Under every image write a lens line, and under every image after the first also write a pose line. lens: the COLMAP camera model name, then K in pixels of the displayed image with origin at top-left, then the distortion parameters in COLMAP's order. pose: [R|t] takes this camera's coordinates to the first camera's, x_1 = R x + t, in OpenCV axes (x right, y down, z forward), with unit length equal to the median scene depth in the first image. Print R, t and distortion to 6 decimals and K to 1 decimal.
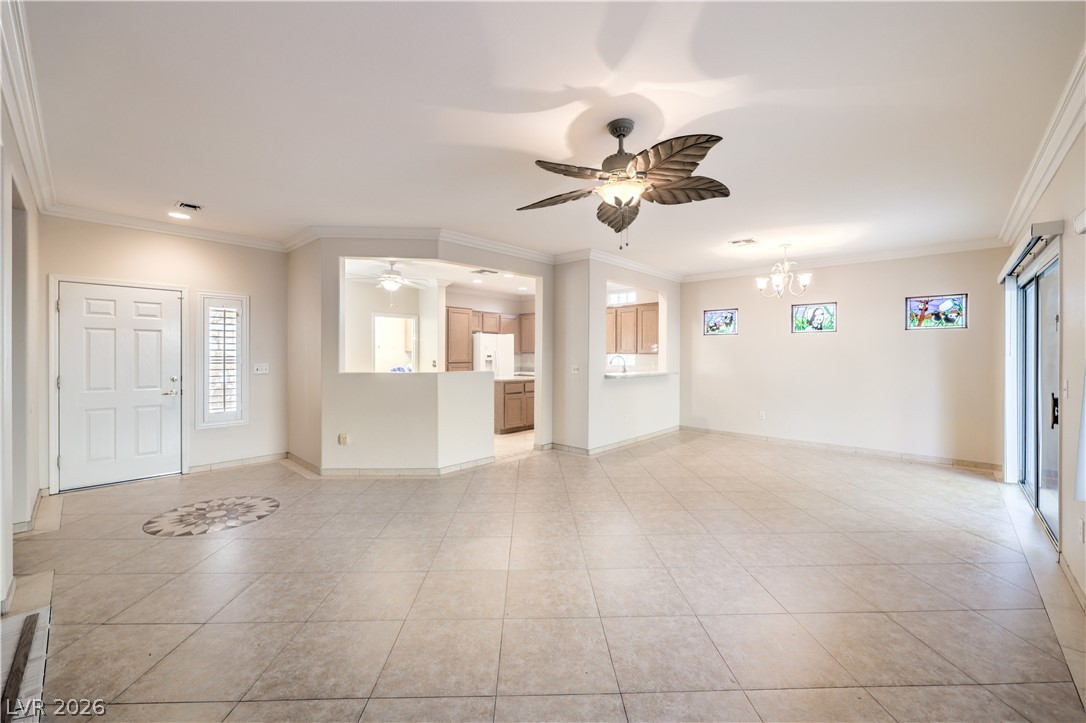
lens RADIAL K [[436.0, 0, 537.4], [0, 436.0, 355.7], [0, 0, 1]] dist [-0.006246, 0.000646]
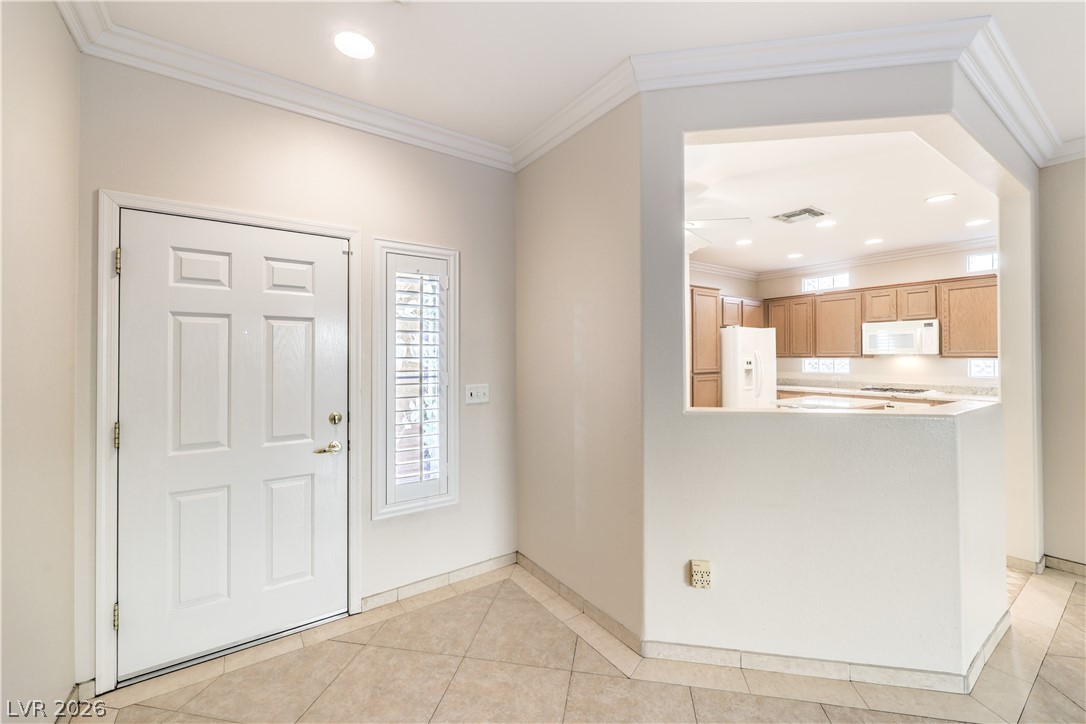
lens RADIAL K [[436.0, 0, 530.9], [0, 436.0, 352.5], [0, 0, 1]] dist [-0.006246, 0.000646]
pose [[0.974894, -0.009033, -0.222486, -0.370471], [0.005882, 0.999873, -0.014820, -0.008284], [0.222592, 0.013139, 0.974823, 0.411984]]
